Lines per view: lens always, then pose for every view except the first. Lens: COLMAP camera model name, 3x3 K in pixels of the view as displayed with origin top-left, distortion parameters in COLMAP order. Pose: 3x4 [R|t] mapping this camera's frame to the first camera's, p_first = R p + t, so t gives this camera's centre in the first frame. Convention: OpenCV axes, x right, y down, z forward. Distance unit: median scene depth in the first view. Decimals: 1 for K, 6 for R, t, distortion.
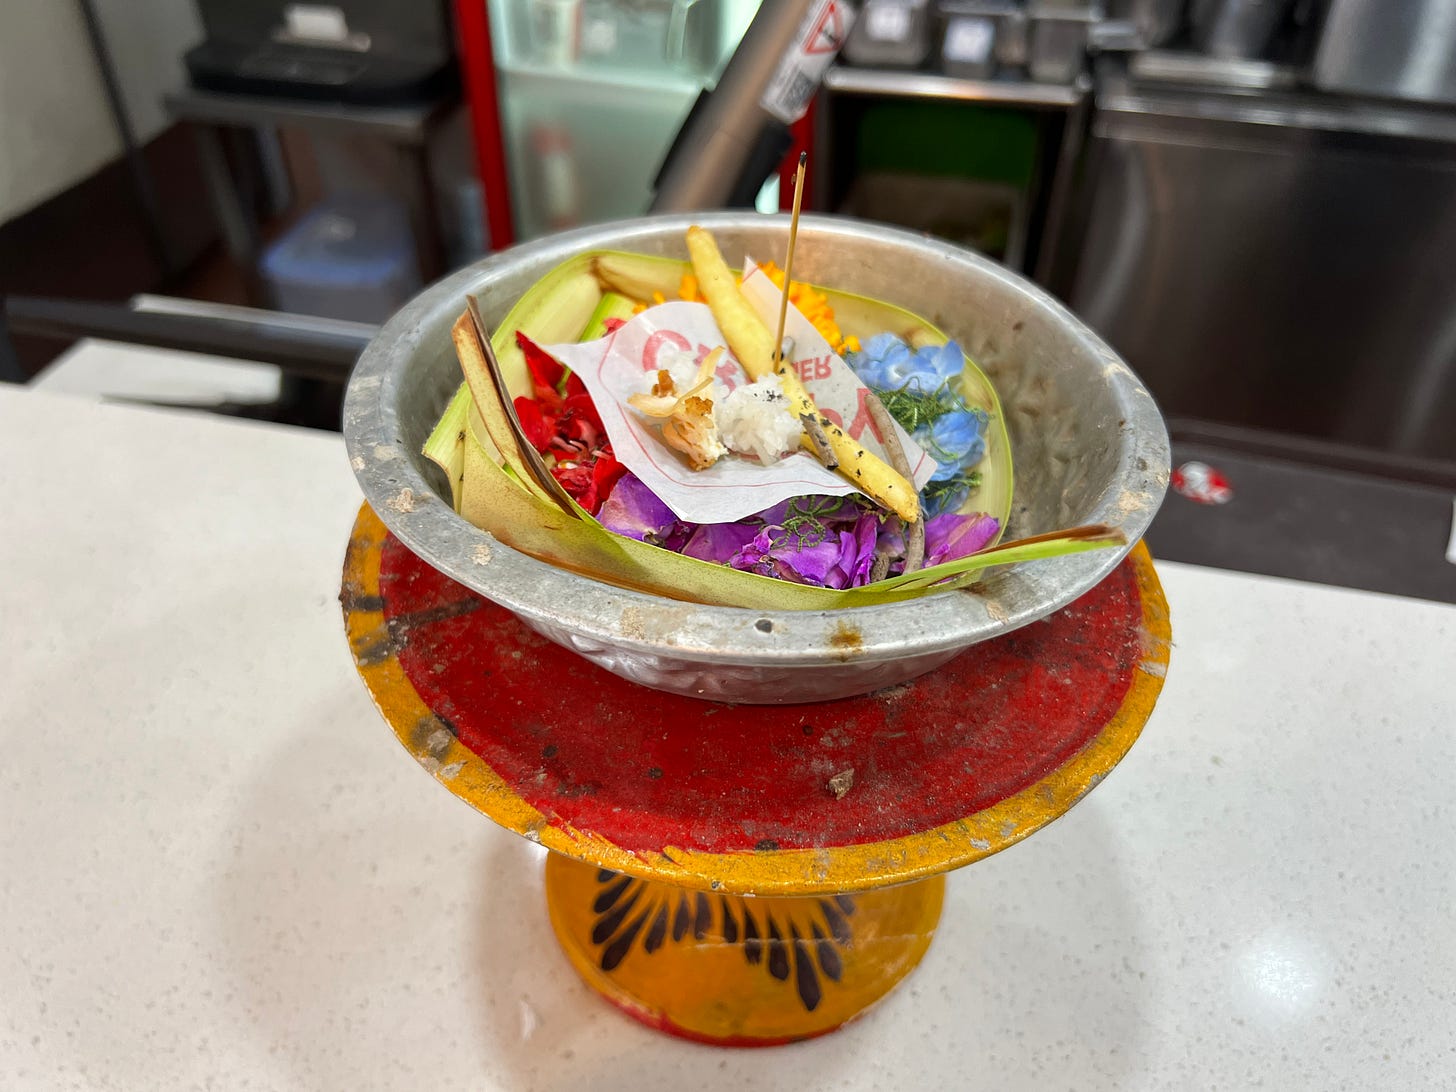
lens RADIAL K [[1120.7, 0, 734.6], [0, 1120.7, 548.5], [0, 0, 1]] dist [0.050858, -0.062270]
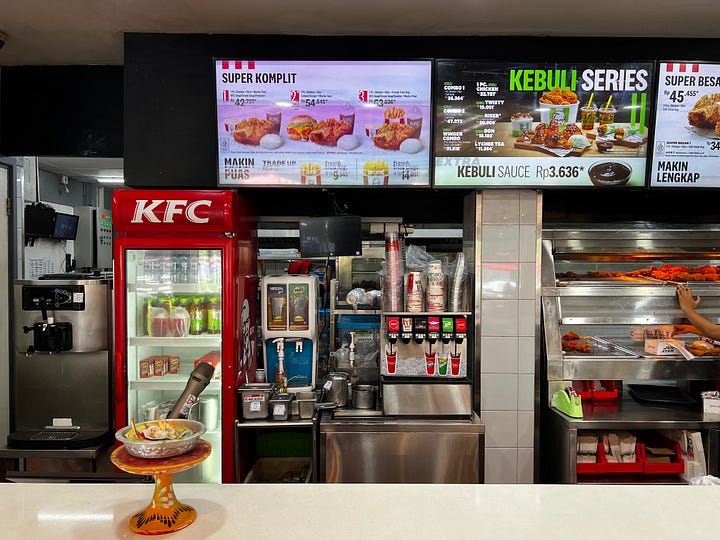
lens RADIAL K [[554.2, 0, 363.3], [0, 554.2, 271.2], [0, 0, 1]] dist [0.050858, -0.062270]
pose [[0.974544, -0.024323, 0.222872, 0.091839], [0.160628, 0.769254, -0.618422, 0.279374], [-0.156404, 0.638480, 0.753579, -0.514039]]
